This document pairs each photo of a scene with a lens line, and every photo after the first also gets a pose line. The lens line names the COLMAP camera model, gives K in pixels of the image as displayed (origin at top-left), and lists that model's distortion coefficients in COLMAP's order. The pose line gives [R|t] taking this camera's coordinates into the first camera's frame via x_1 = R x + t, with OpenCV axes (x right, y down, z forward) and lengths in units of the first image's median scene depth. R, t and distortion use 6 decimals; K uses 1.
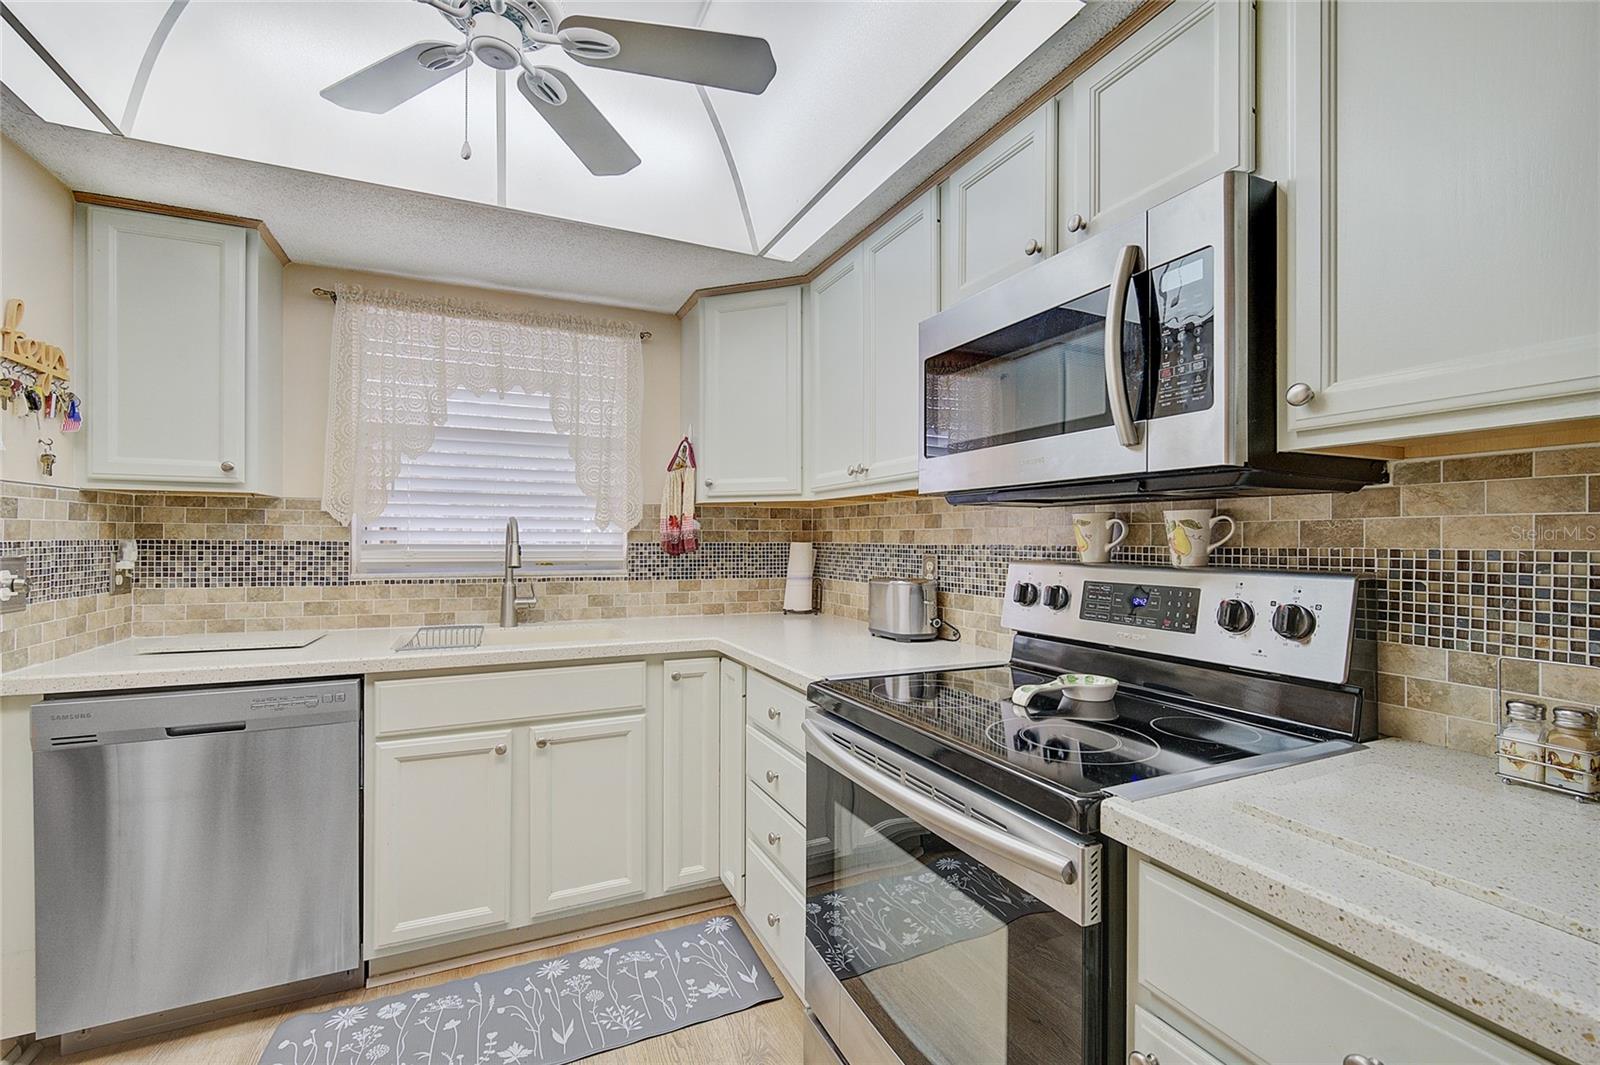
lens RADIAL K [[689.0, 0, 803.8], [0, 689.0, 535.1], [0, 0, 1]] dist [-0.004587, 0.003284]
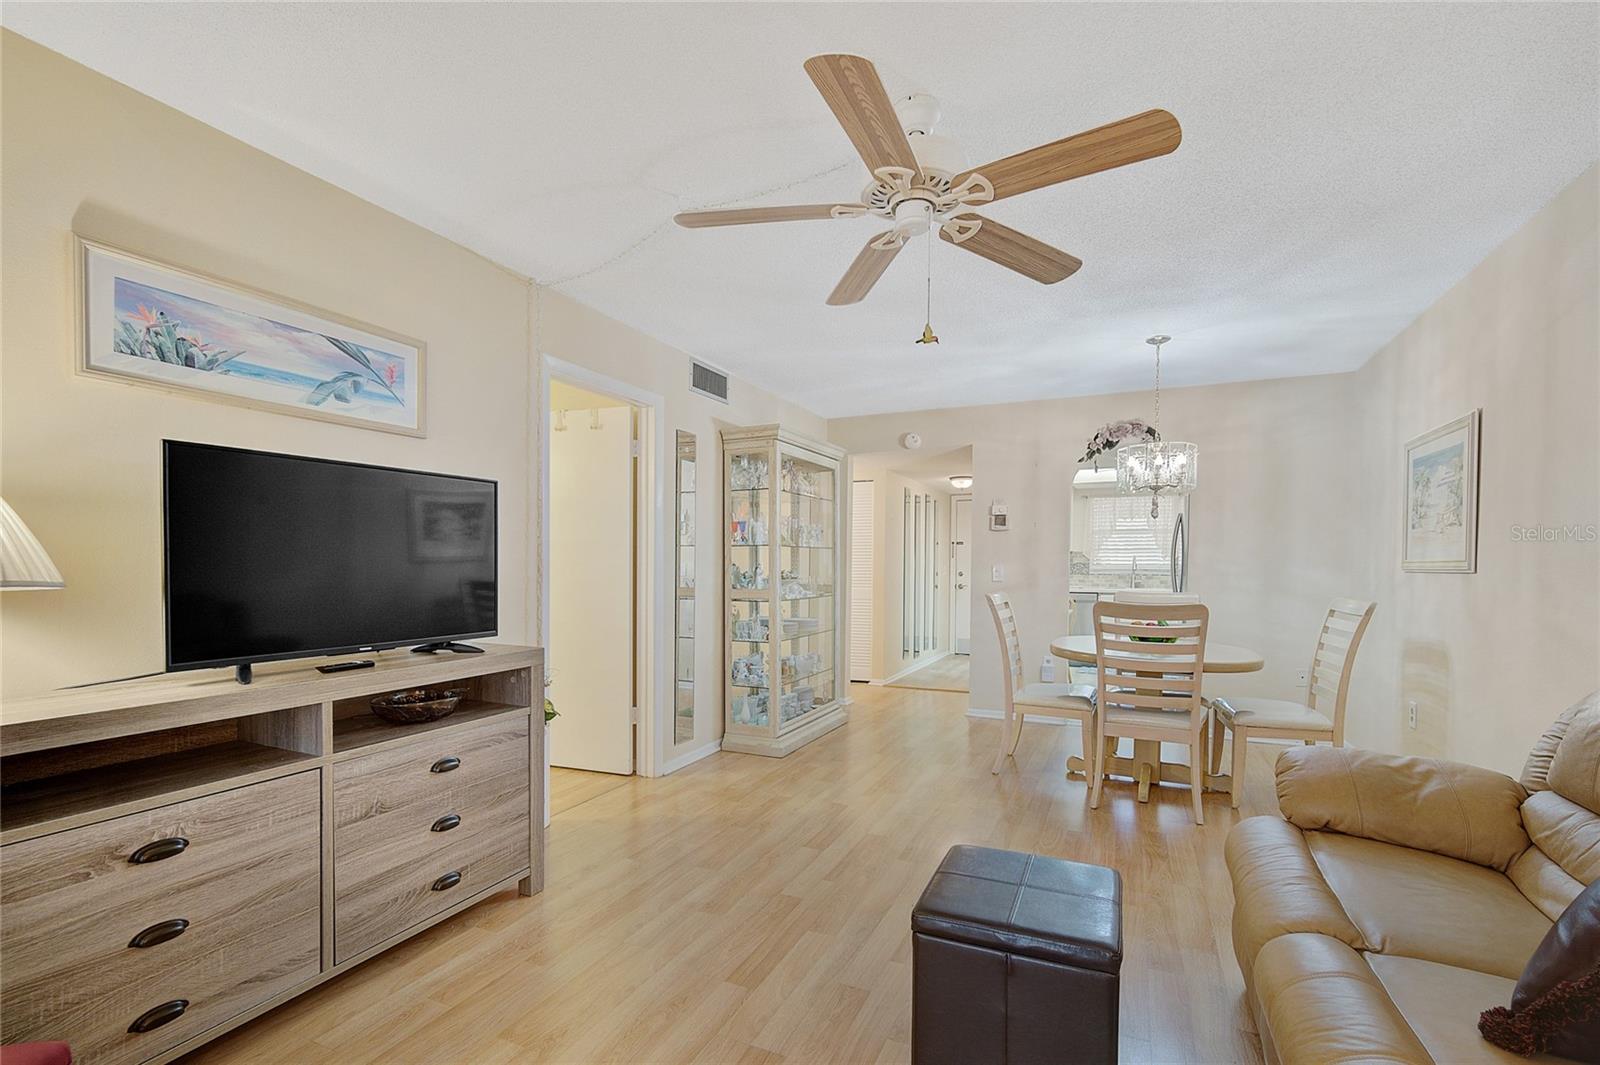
lens RADIAL K [[709.3, 0, 807.1], [0, 709.3, 580.2], [0, 0, 1]] dist [-0.001641, 0.001167]
pose [[0.651009, 0.014929, -0.758923, 1.460979], [0.002823, 0.999752, 0.022087, 0.016918], [0.759065, -0.016521, 0.650805, -3.103656]]
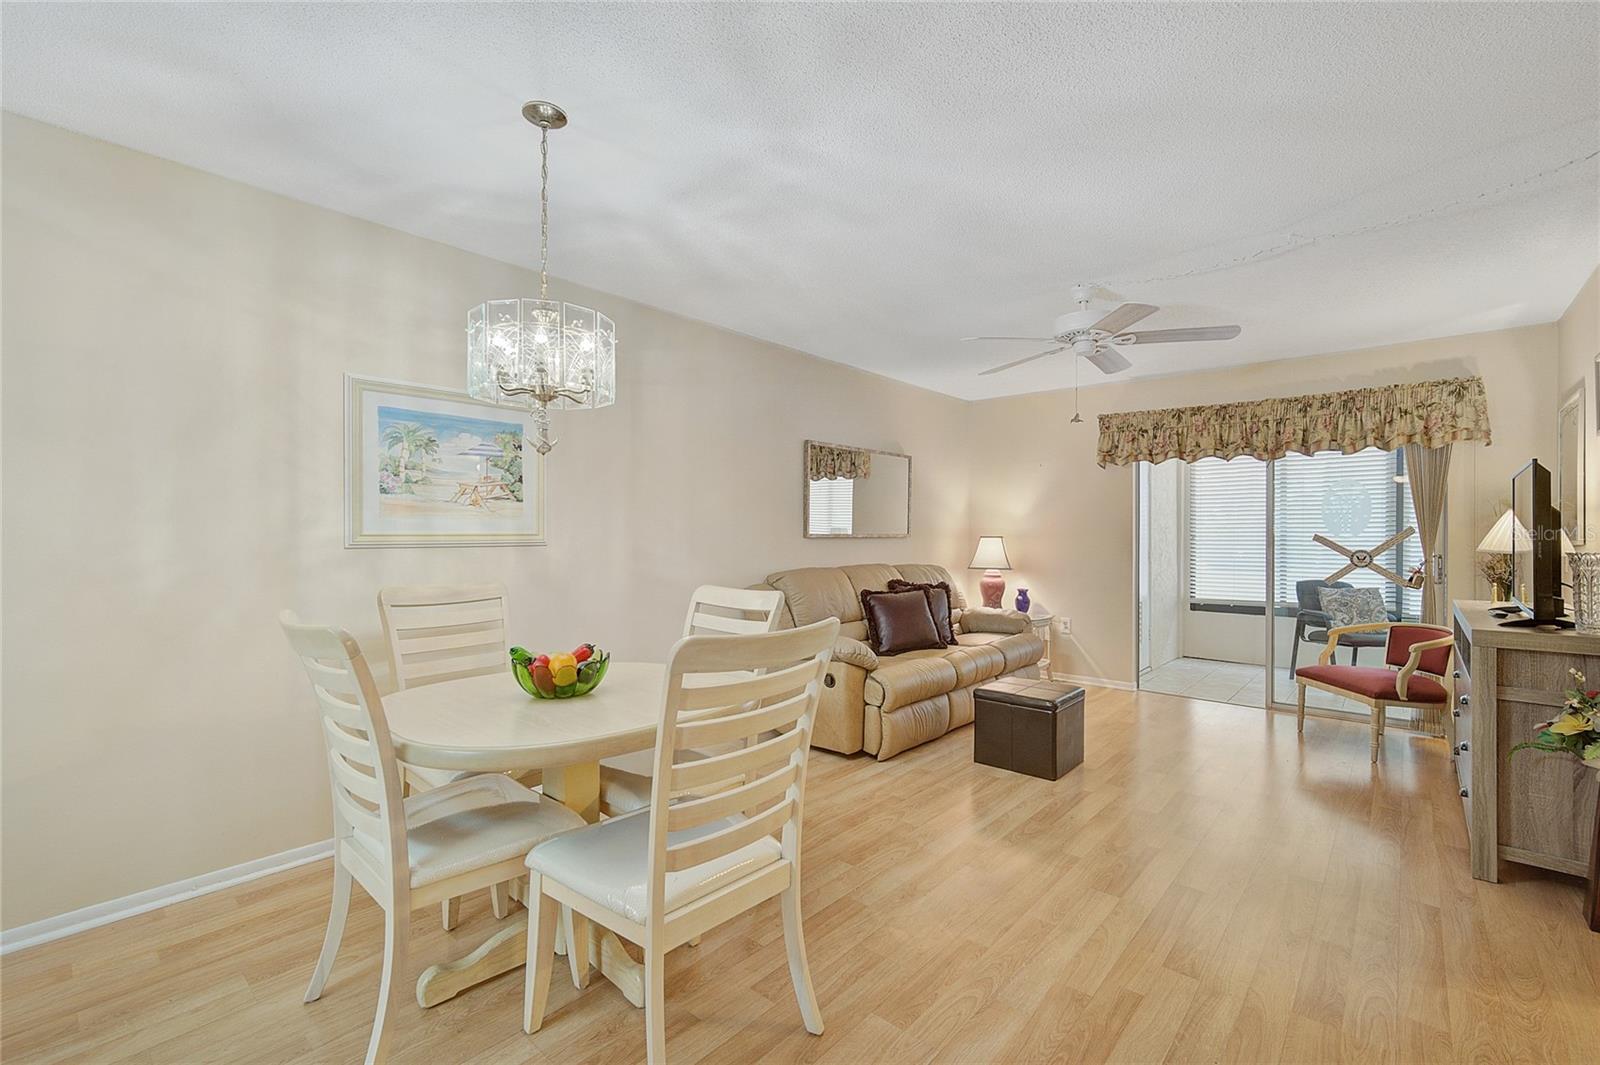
lens RADIAL K [[691.3, 0, 802.5], [0, 691.3, 531.9], [0, 0, 1]] dist [-0.005375, 0.003583]
pose [[-0.399516, -0.003909, 0.916718, -0.542271], [-0.008242, 0.999966, 0.000672, 0.000749], [-0.916689, -0.007288, -0.399535, -0.968545]]
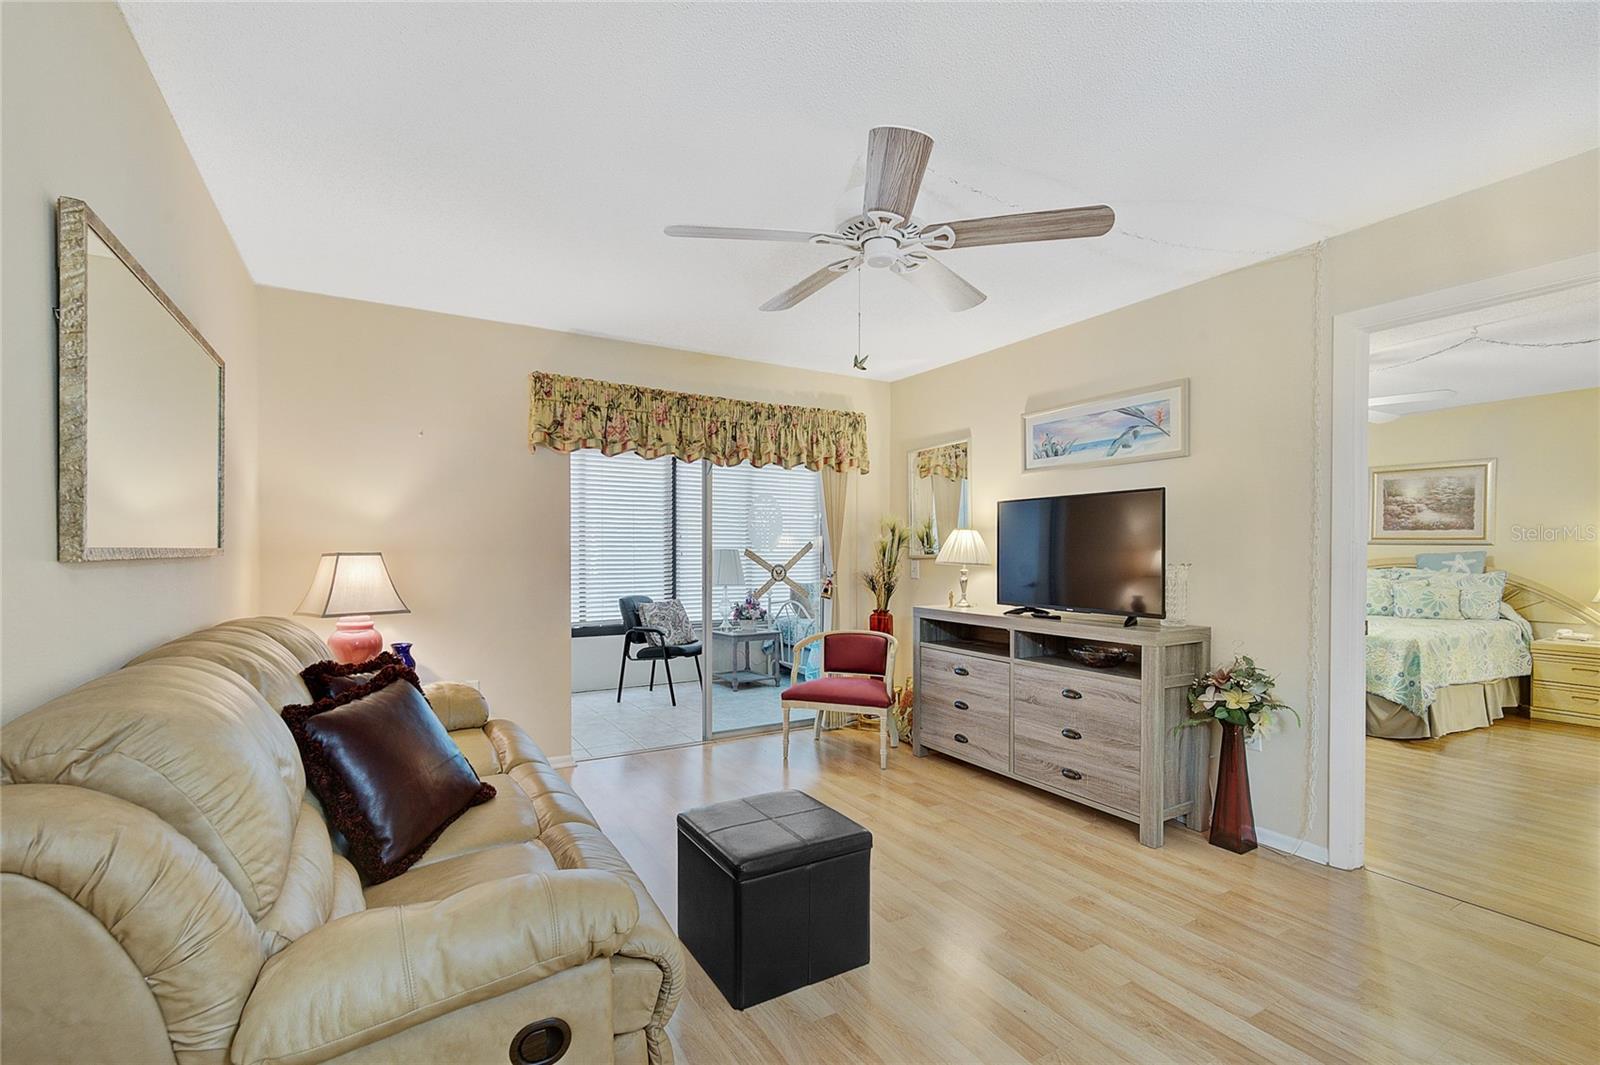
lens RADIAL K [[700.8, 0, 793.1], [0, 700.8, 556.2], [0, 0, 1]] dist [-0.000365, 0.000417]
pose [[-0.995569, -0.006117, -0.093832, 1.031643], [-0.006573, 0.999968, 0.004551, 0.008584], [0.093801, 0.005148, -0.995578, -1.216527]]
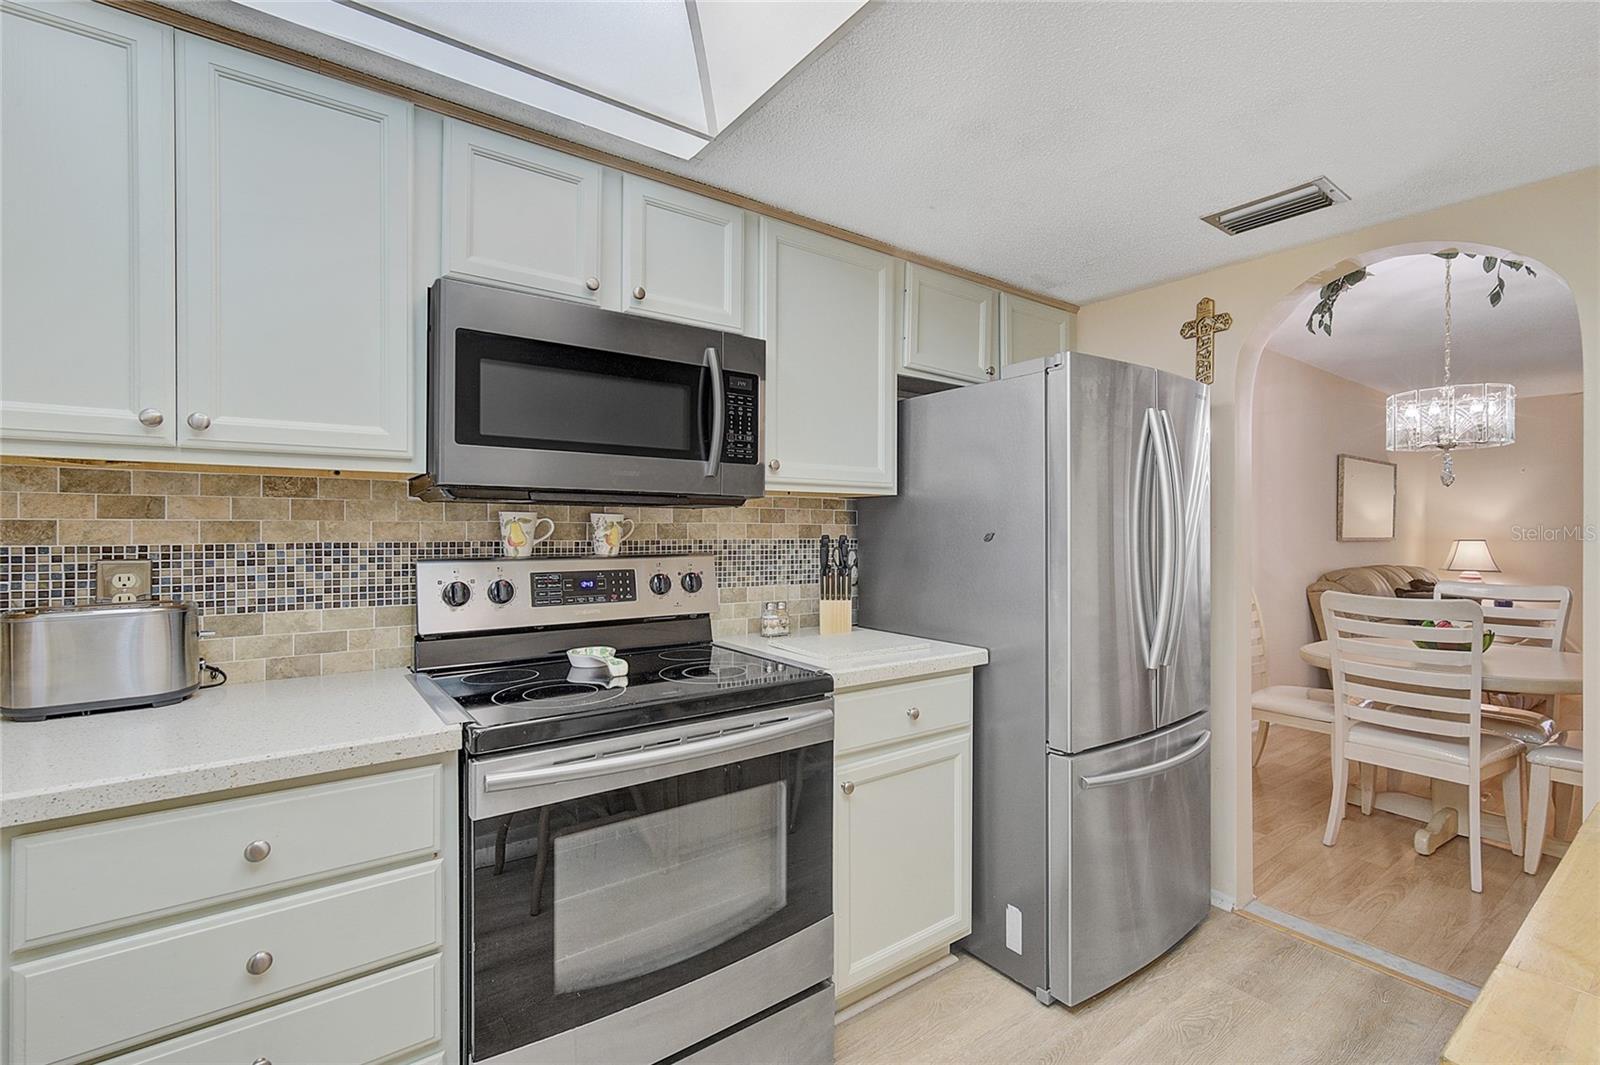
lens RADIAL K [[689.0, 0, 803.8], [0, 689.0, 535.1], [0, 0, 1]] dist [-0.004587, 0.003284]
pose [[-0.183727, -0.007910, 0.982945, -0.706144], [-0.007216, 0.999952, 0.006698, -0.004678], [-0.982951, -0.005863, -0.183775, 0.707652]]
